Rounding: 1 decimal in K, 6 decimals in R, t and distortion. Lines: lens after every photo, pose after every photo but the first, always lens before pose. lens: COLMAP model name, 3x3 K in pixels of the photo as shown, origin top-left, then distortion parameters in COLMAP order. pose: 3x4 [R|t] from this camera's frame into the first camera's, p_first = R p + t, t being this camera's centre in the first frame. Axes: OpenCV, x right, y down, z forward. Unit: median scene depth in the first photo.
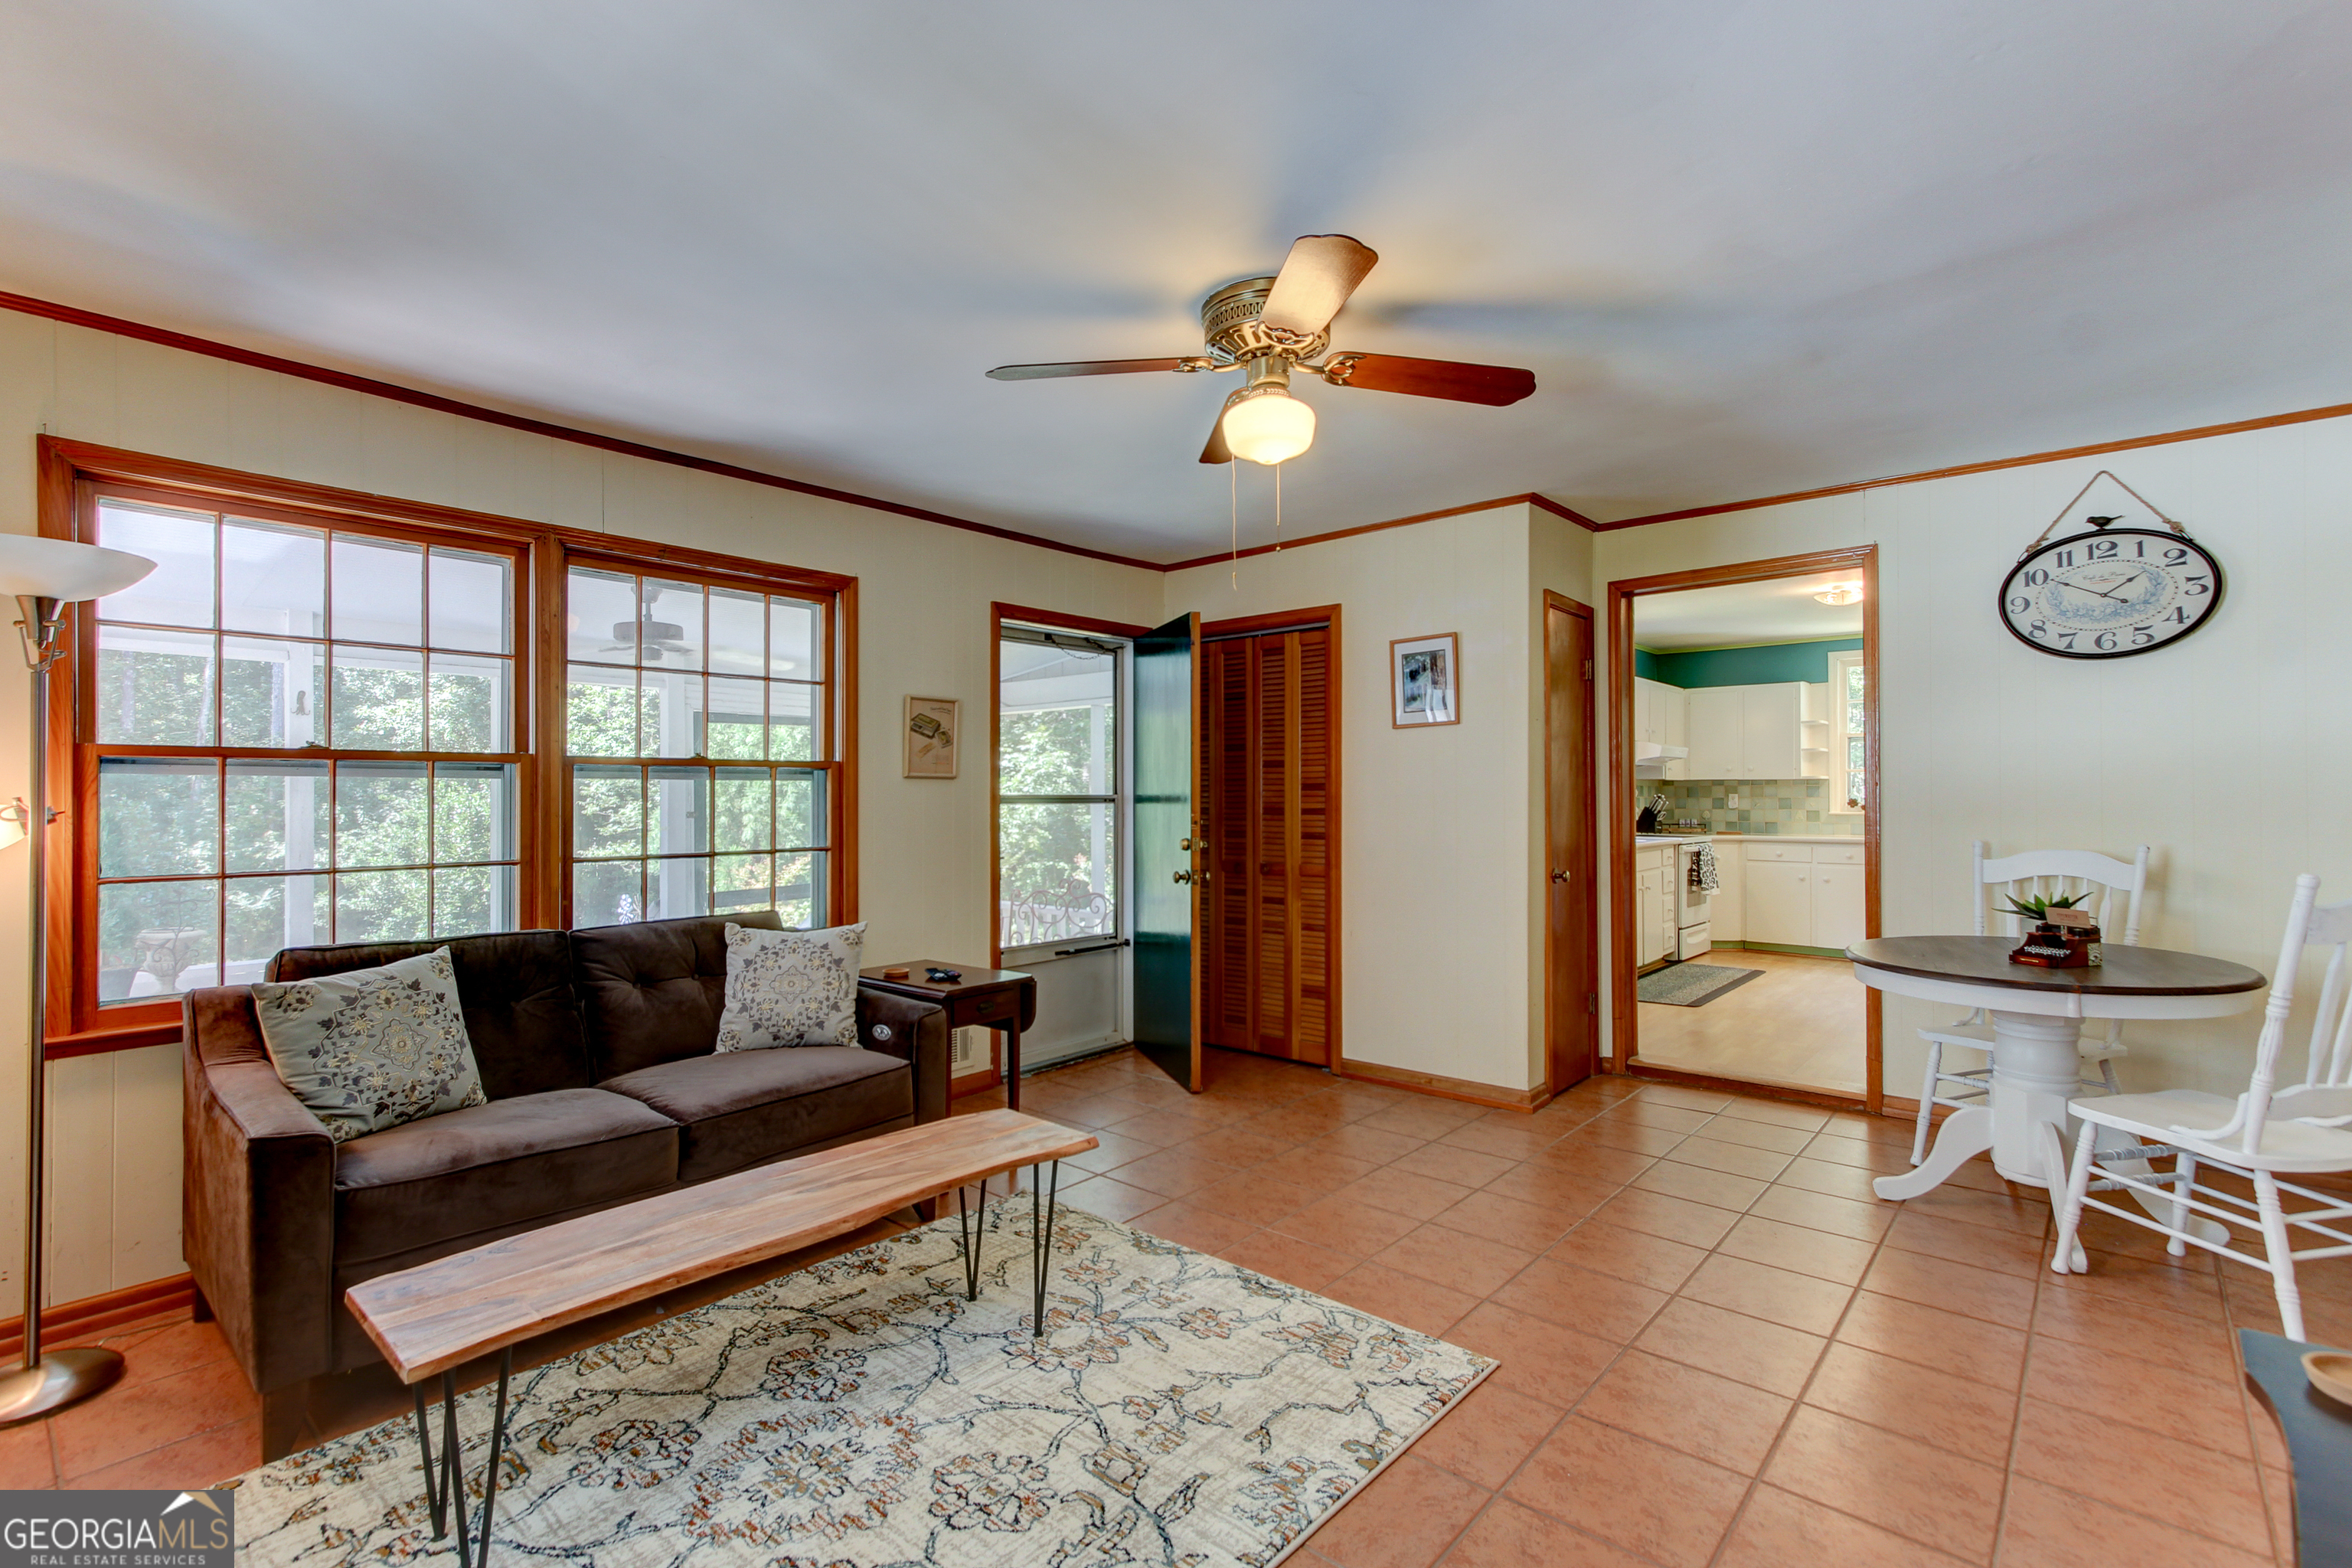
lens RADIAL K [[1063.4, 0, 1147.5], [0, 1063.4, 788.9], [0, 0, 1]] dist [0.011046, 0.000023]
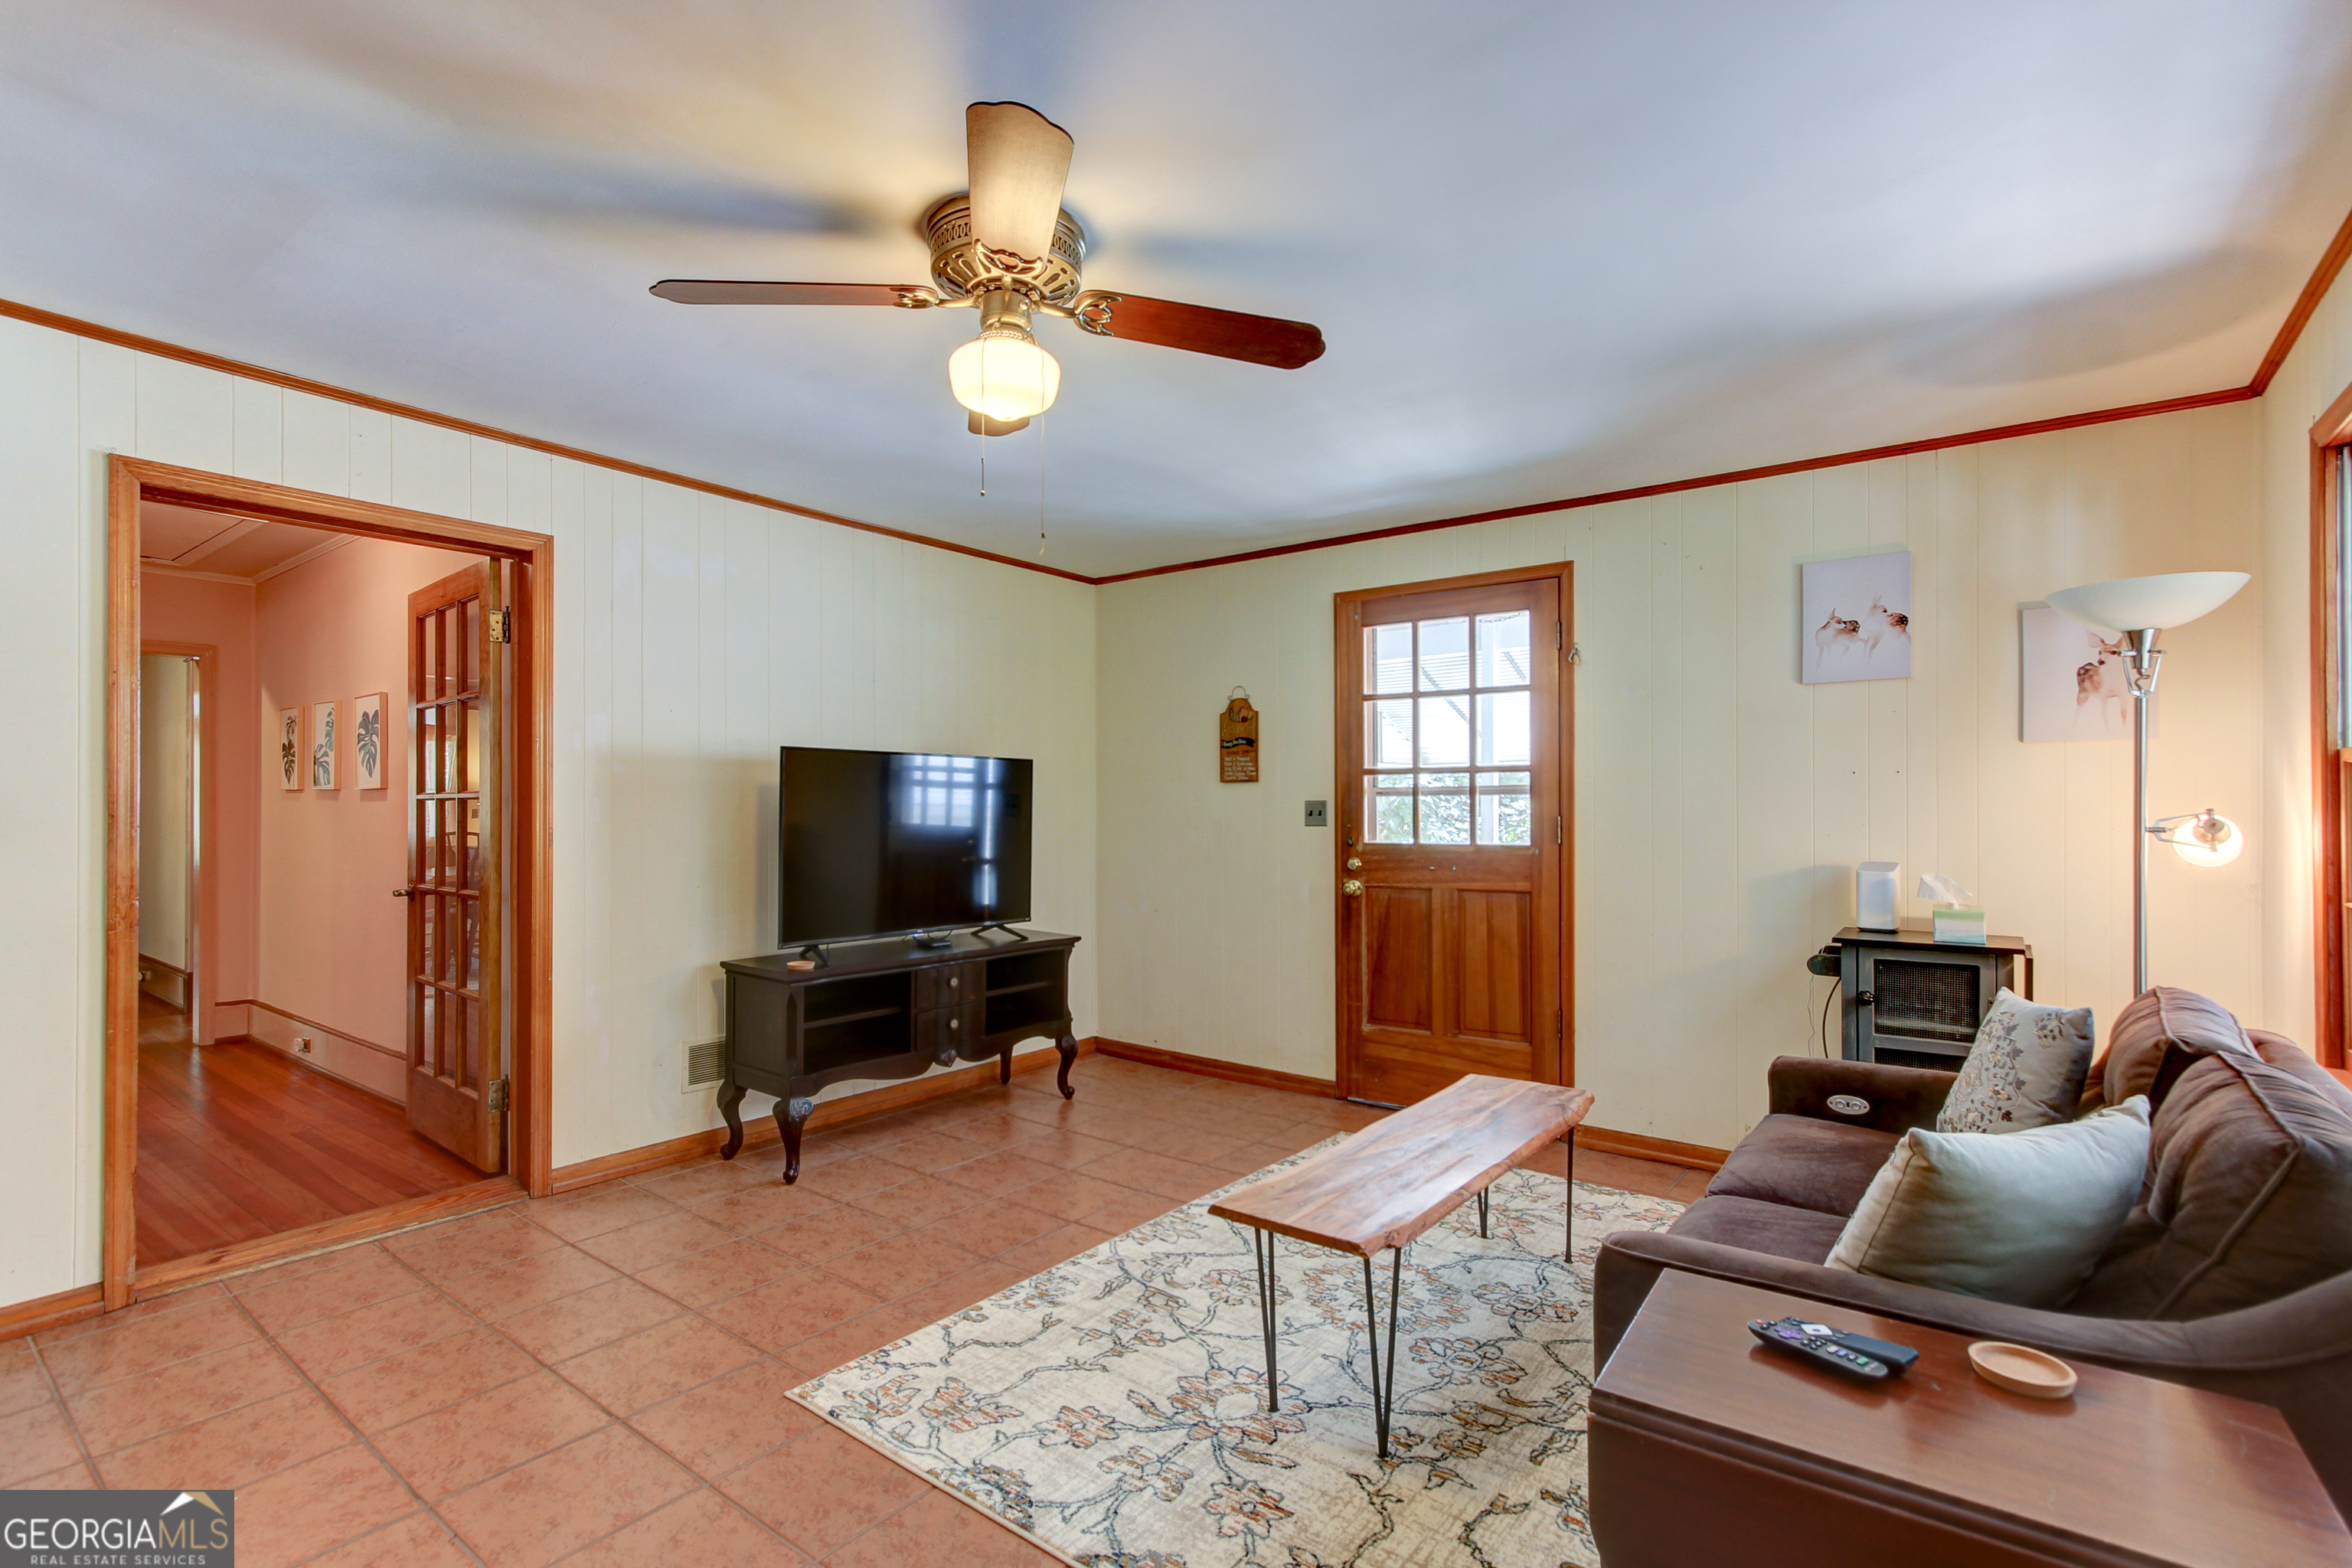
lens RADIAL K [[1099.1, 0, 1183.3], [0, 1099.1, 805.6], [0, 0, 1]] dist [0.000554, 0.005802]
pose [[-0.995540, 0.000848, -0.094336, 0.060558], [0.001824, 0.999946, -0.010259, 0.013416], [0.094323, -0.010385, -0.995488, 1.941856]]
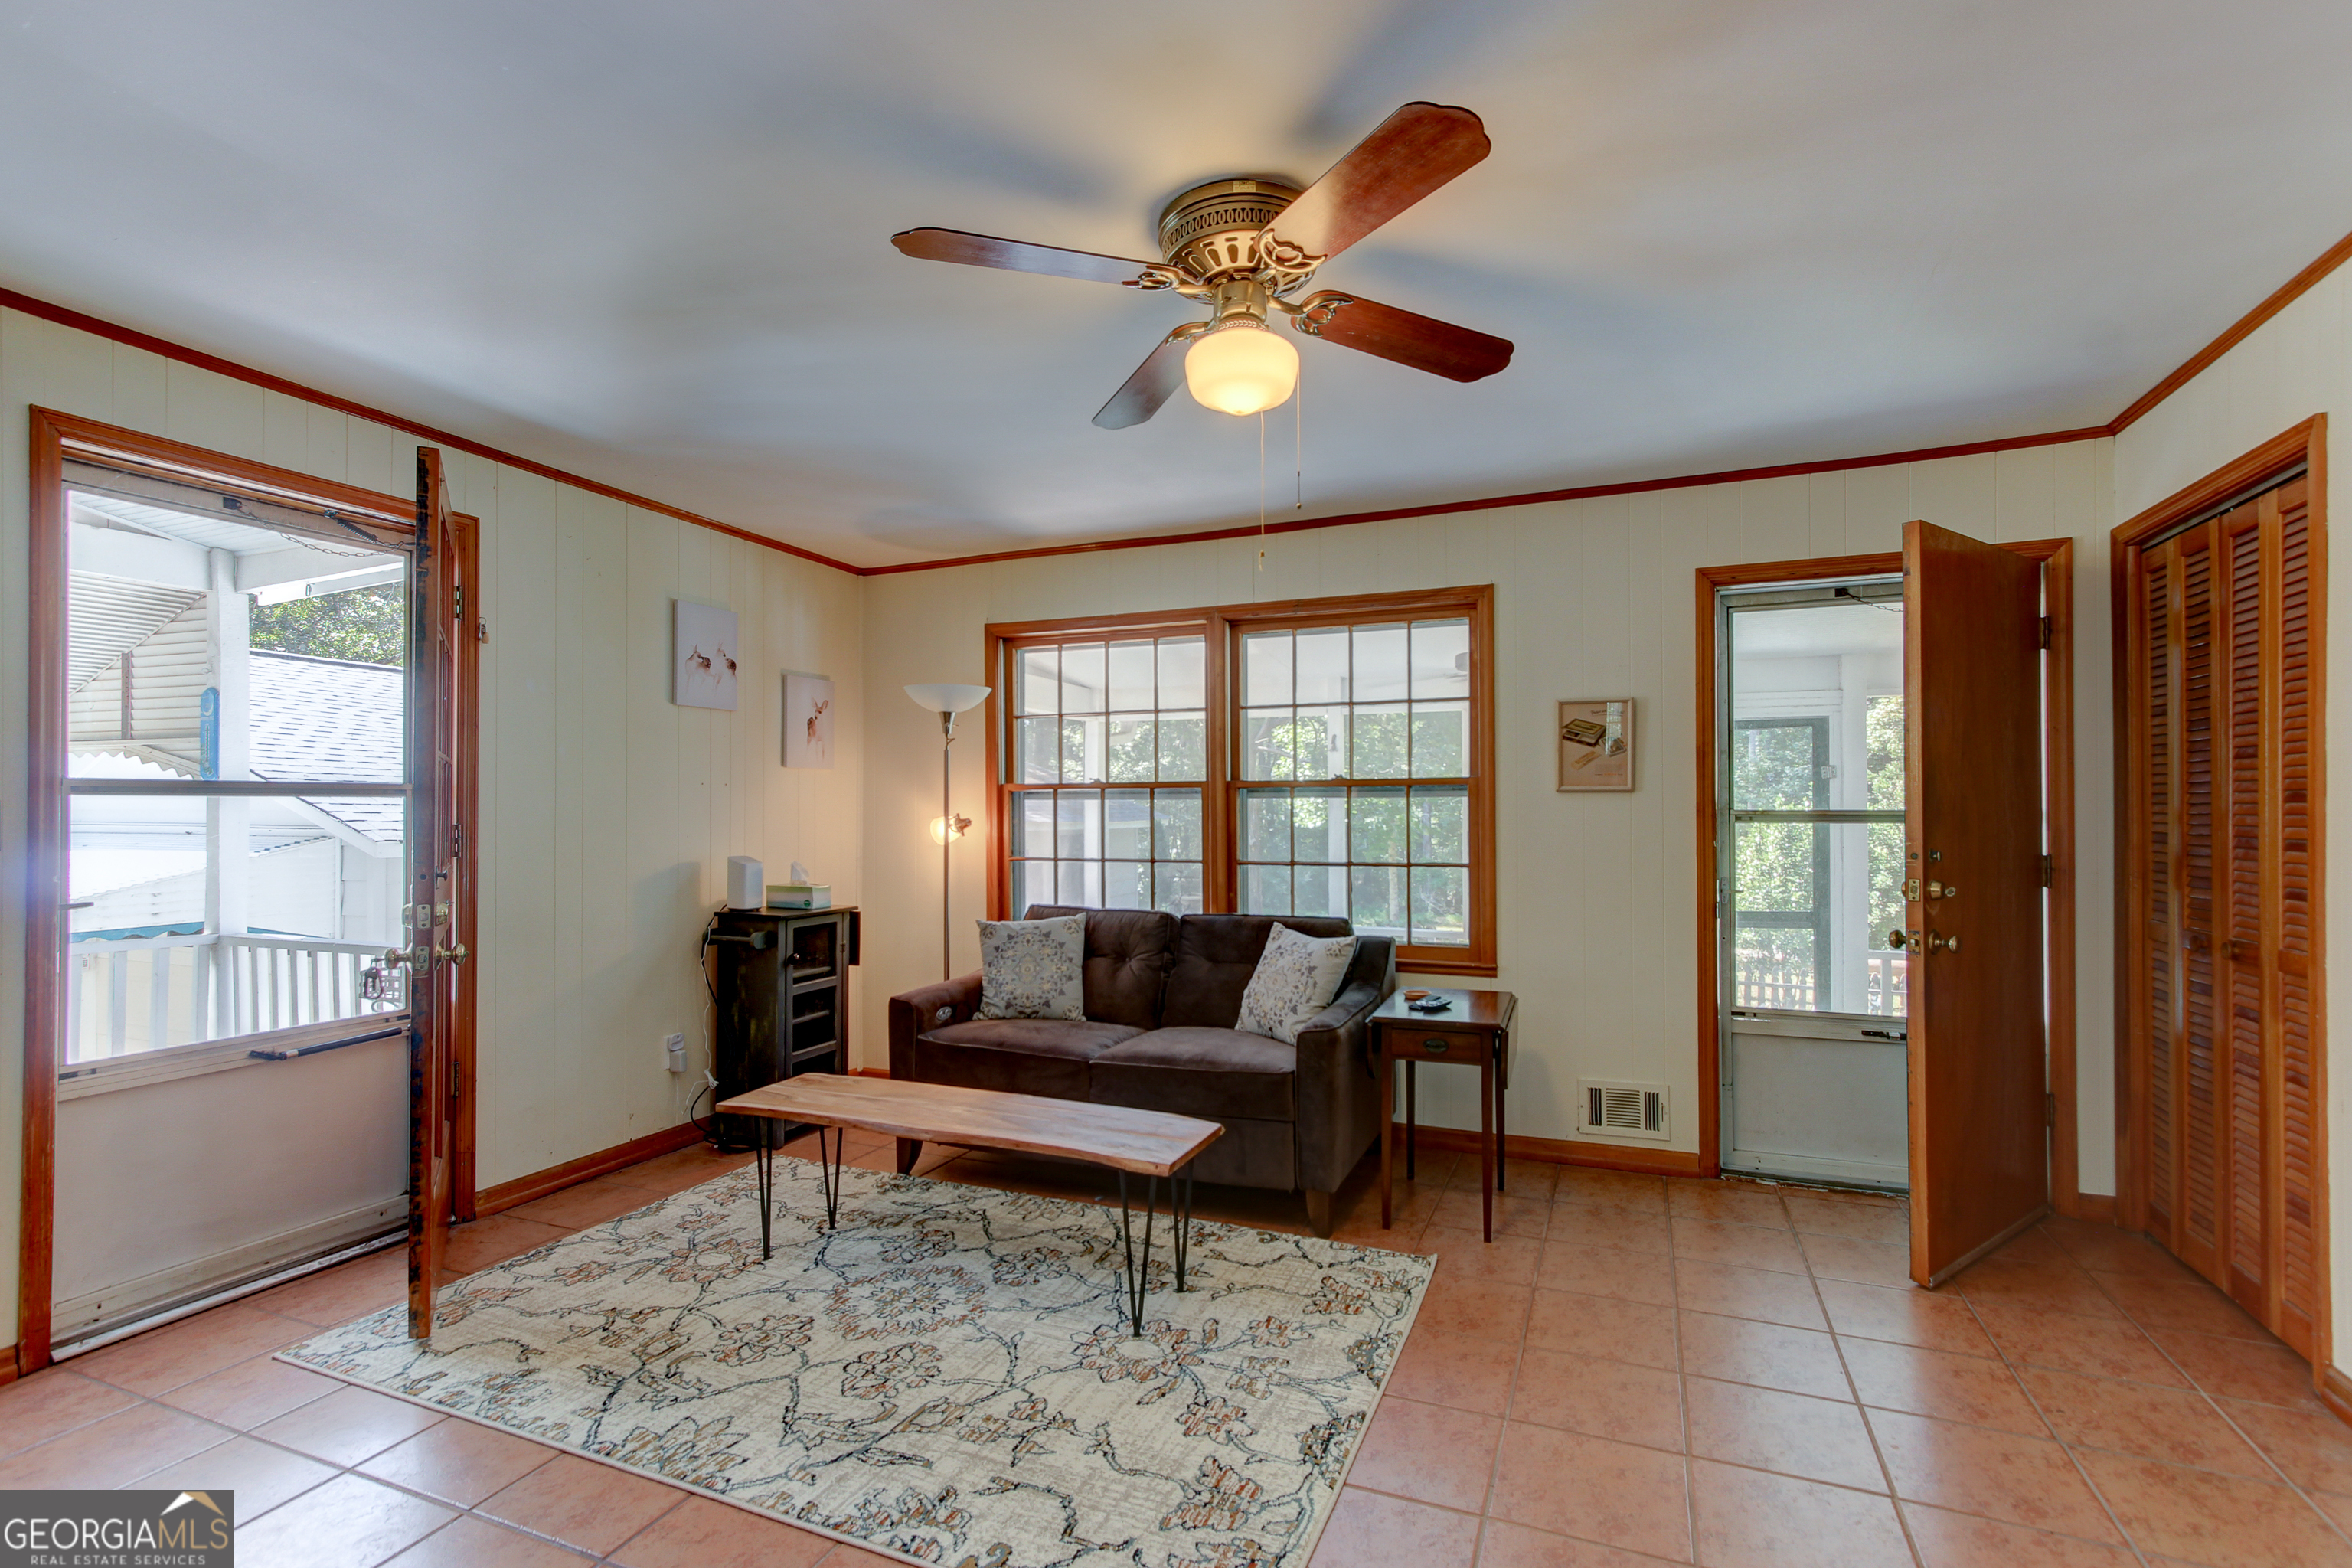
lens RADIAL K [[1054.8, 0, 1187.5], [0, 1054.8, 800.5], [0, 0, 1]] dist [0.000918, 0.000034]
pose [[0.346400, -0.008632, -0.938047, 0.890565], [0.007588, 0.999951, -0.006400, -0.000377], [0.938056, -0.004901, 0.346449, 0.702297]]
